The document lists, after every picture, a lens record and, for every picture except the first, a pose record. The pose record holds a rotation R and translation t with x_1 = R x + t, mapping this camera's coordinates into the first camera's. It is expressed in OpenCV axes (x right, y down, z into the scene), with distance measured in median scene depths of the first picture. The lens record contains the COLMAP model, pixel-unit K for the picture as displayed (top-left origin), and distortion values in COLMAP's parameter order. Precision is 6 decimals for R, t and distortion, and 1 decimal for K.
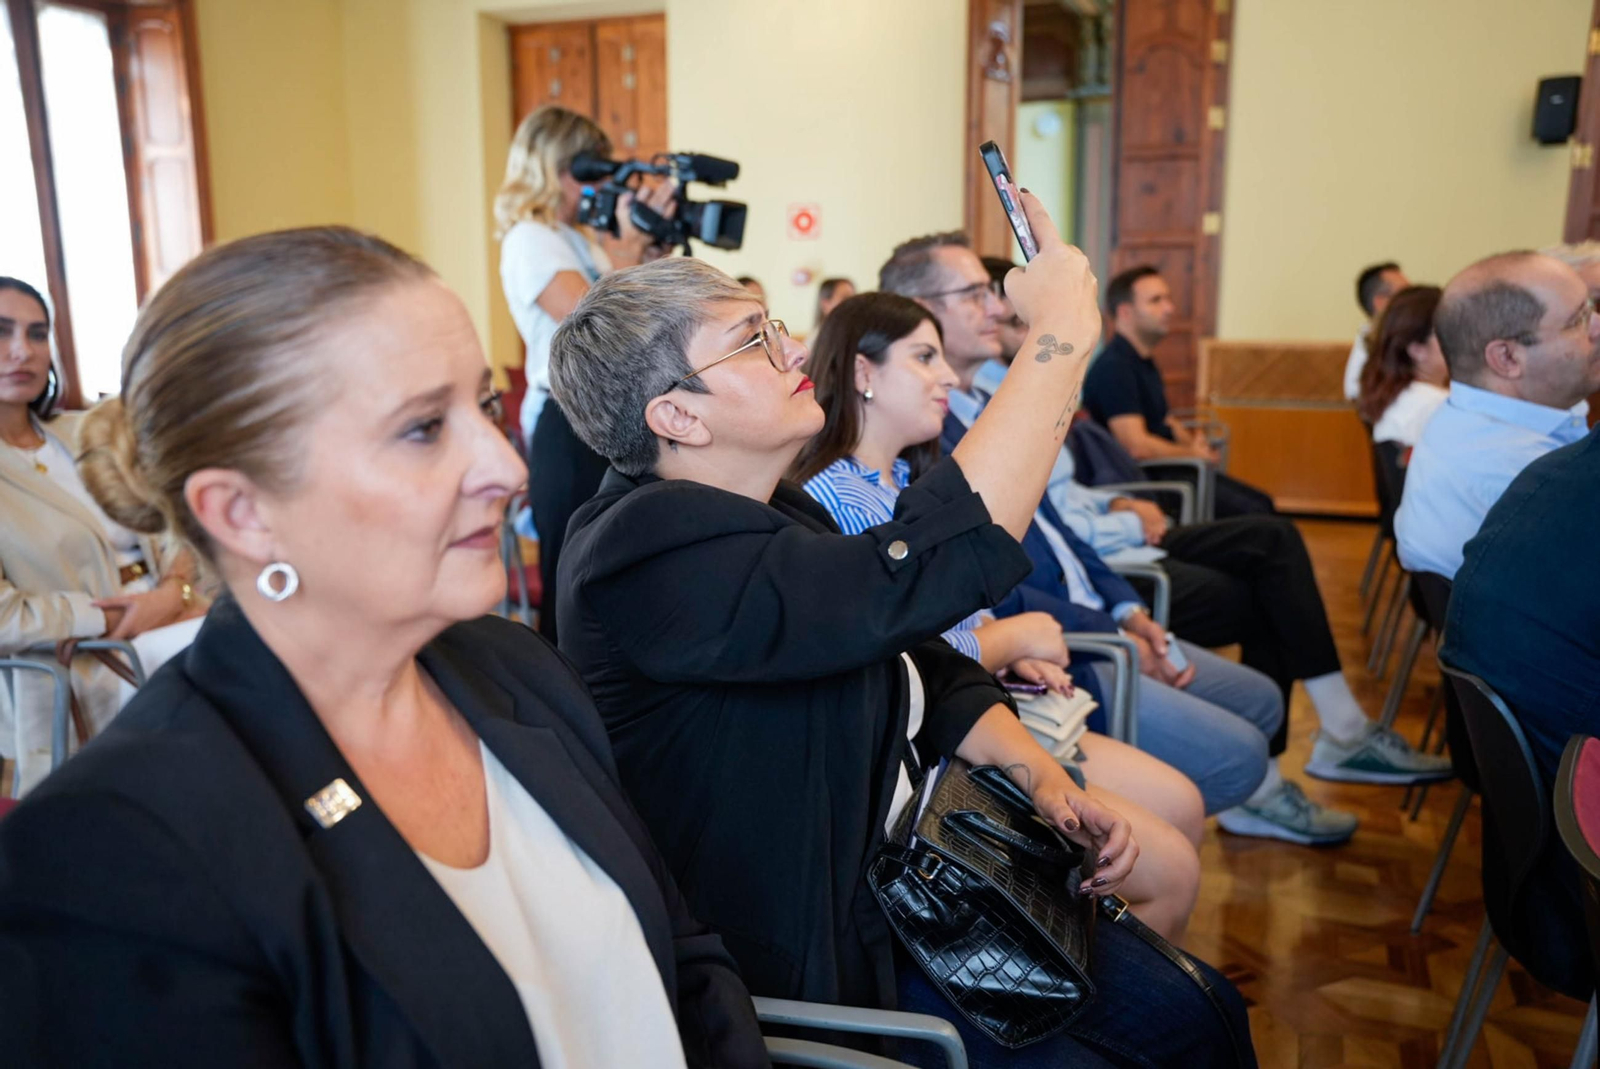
lens RADIAL K [[1302.8, 0, 797.4], [0, 1302.8, 523.8], [0, 0, 1]] dist [-0.027760, 0.041022]
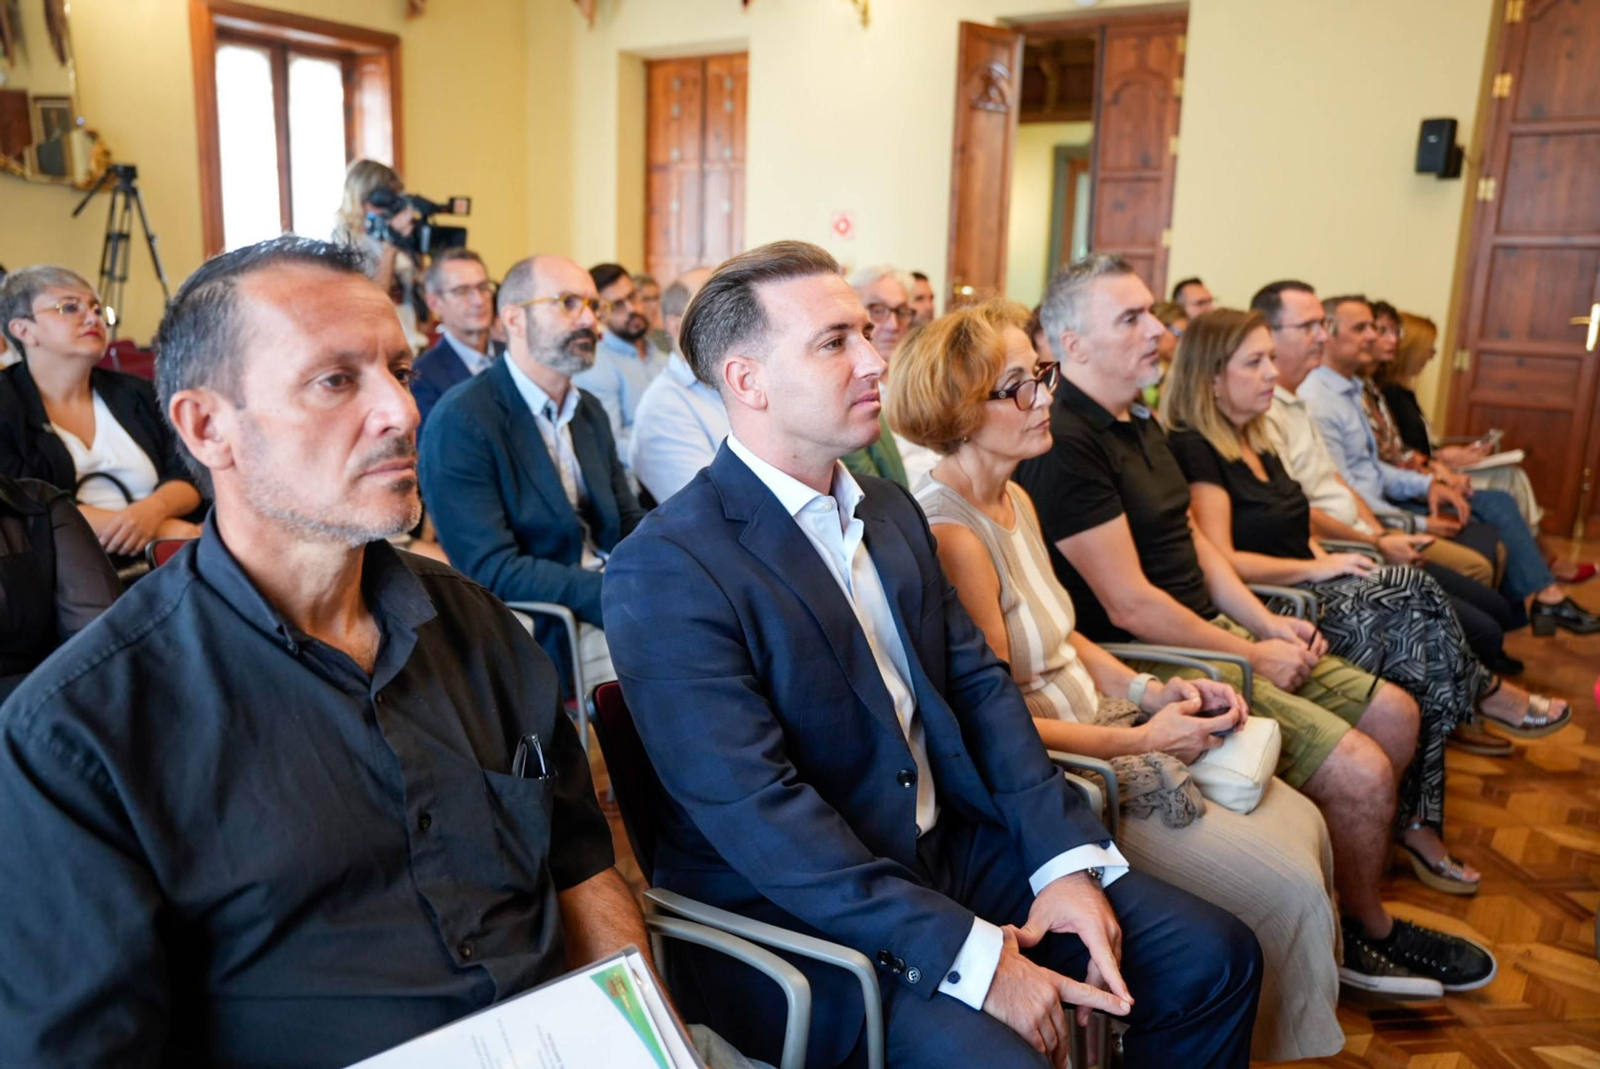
lens RADIAL K [[1242.4, 0, 790.3], [0, 1242.4, 535.1], [0, 0, 1]] dist [-0.056428, 0.032557]
pose [[0.964626, 0.088055, -0.248480, 0.289145], [-0.081410, 0.995997, 0.036916, 0.014947], [0.250736, -0.015382, 0.967933, -0.131866]]
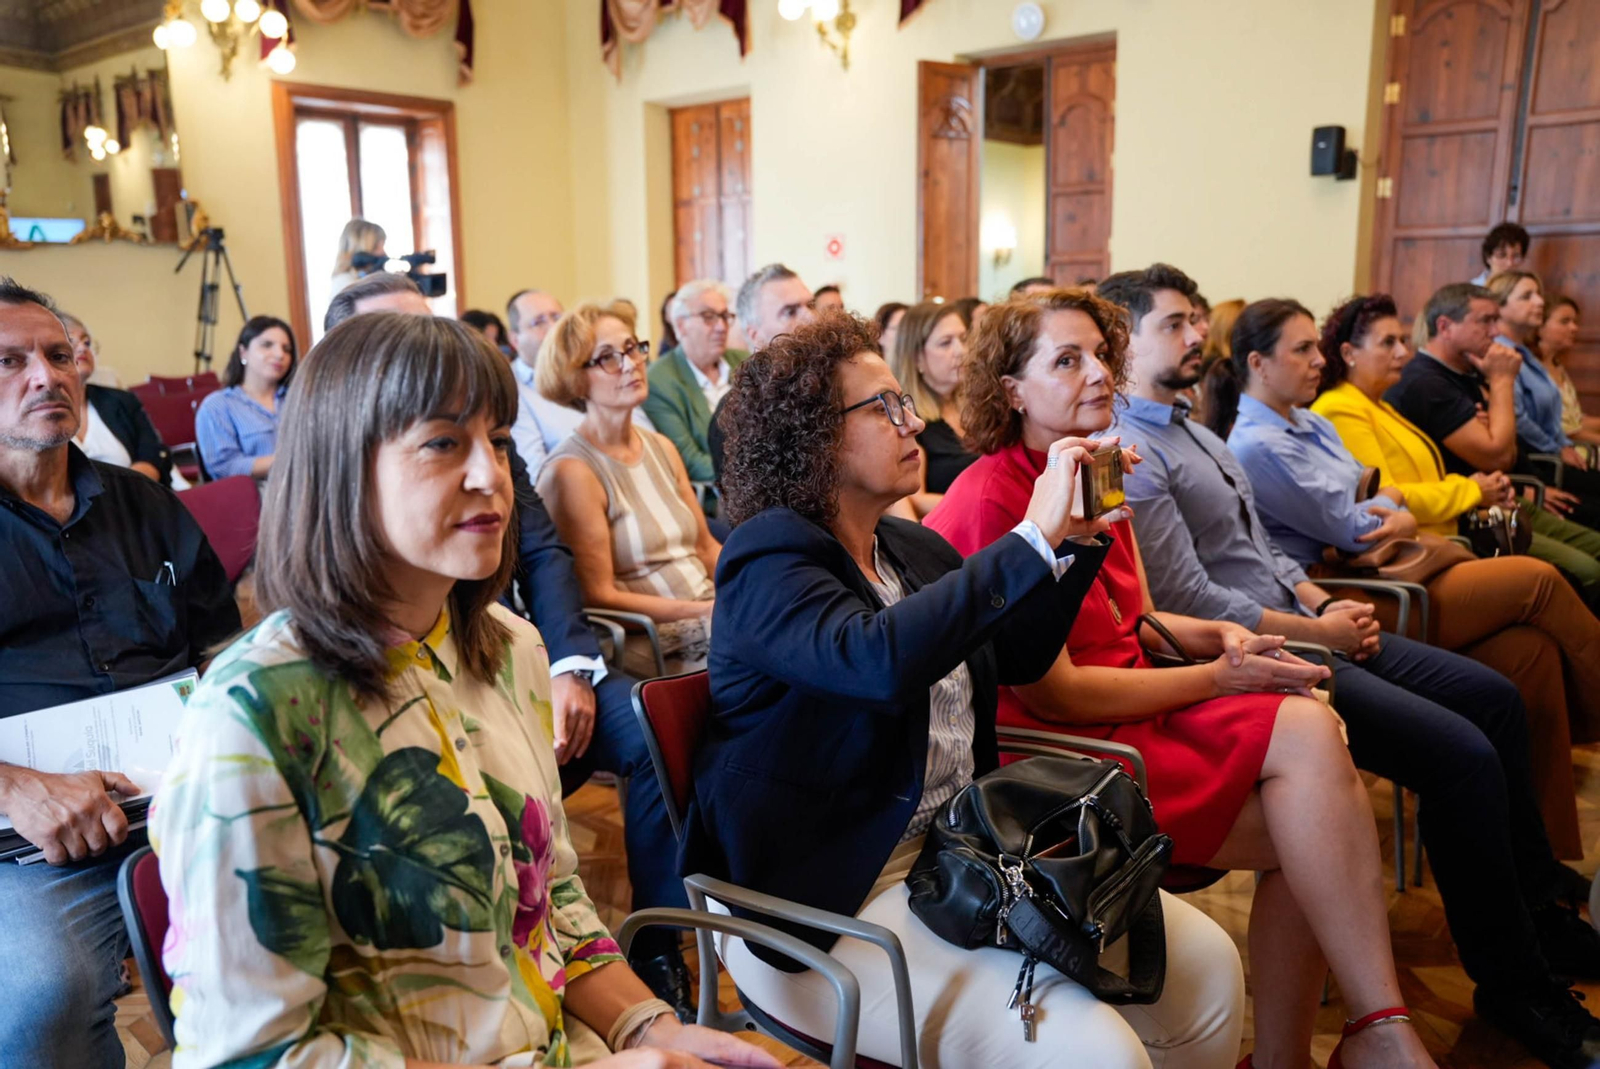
lens RADIAL K [[1191.7, 0, 787.4], [0, 1191.7, 547.3], [0, 0, 1]] dist [-0.072356, 0.014746]
pose [[0.935971, 0.066383, -0.345762, 0.435079], [-0.053984, 0.997510, 0.045378, 0.025466], [0.347914, -0.023806, 0.937224, -0.183154]]
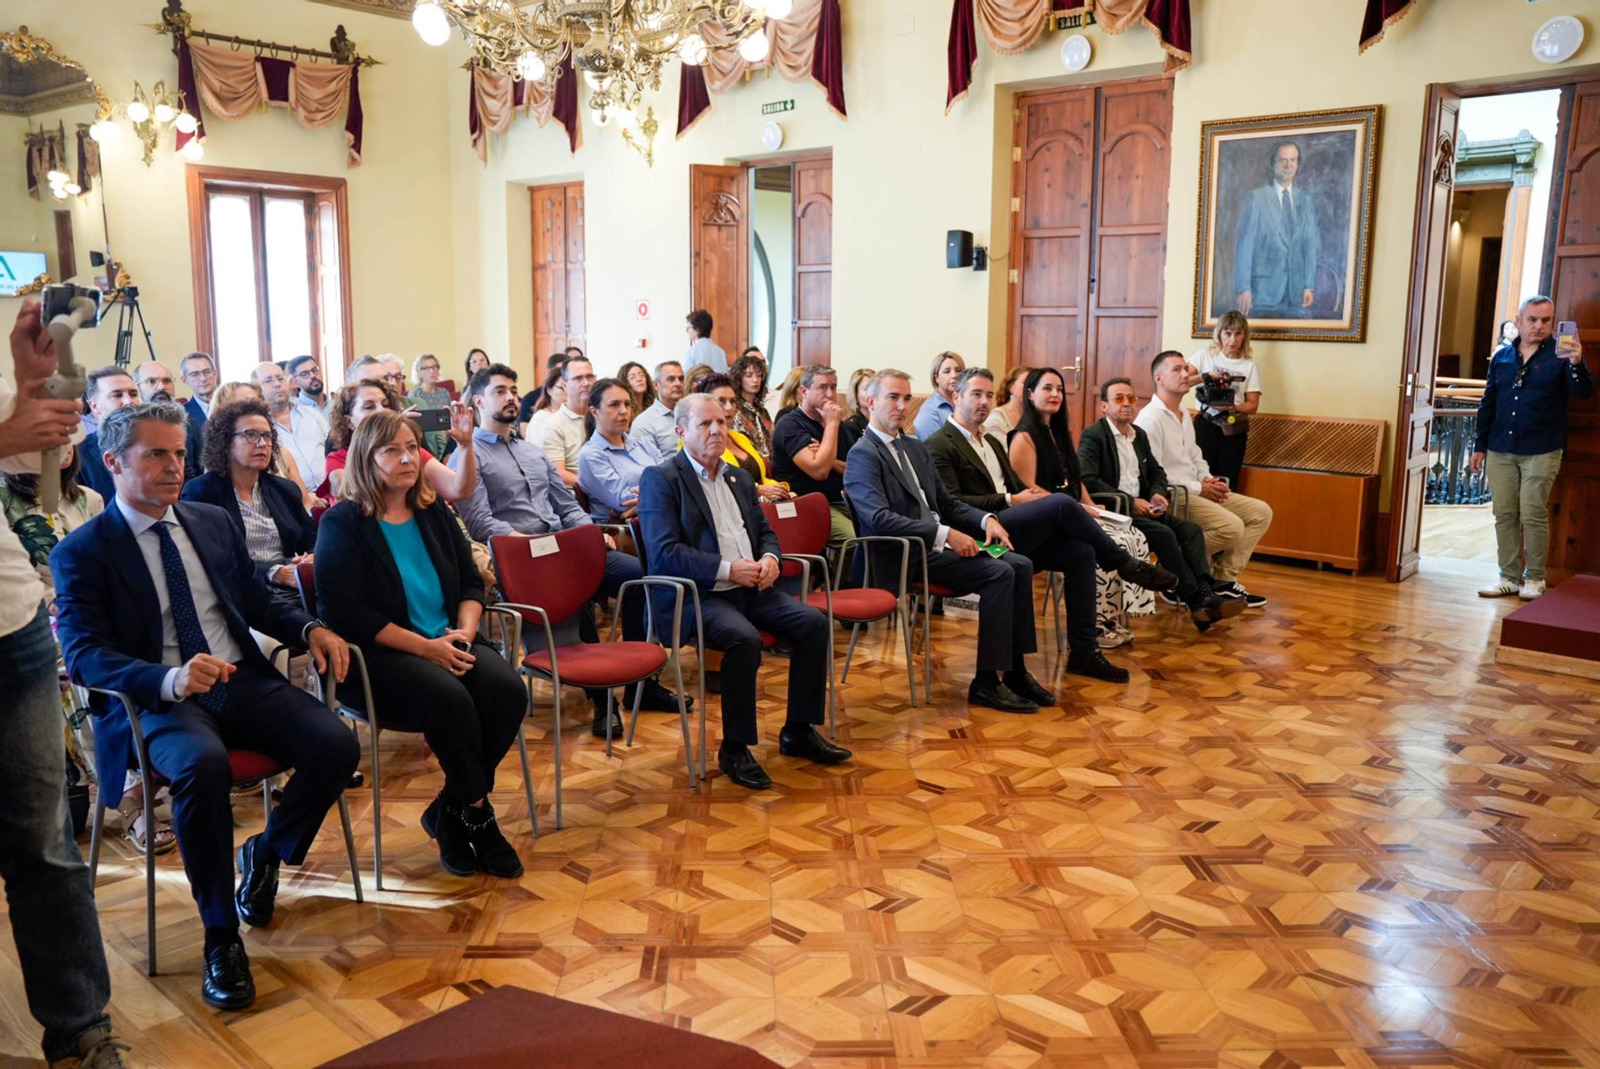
lens RADIAL K [[1295.4, 0, 808.0], [0, 1295.4, 541.7], [0, 0, 1]] dist [-0.093864, 0.055609]
pose [[0.933607, 0.071541, -0.351083, 0.843712], [-0.076385, 0.997078, 0.000055, 0.044274], [0.350061, 0.026766, 0.936344, -0.457128]]
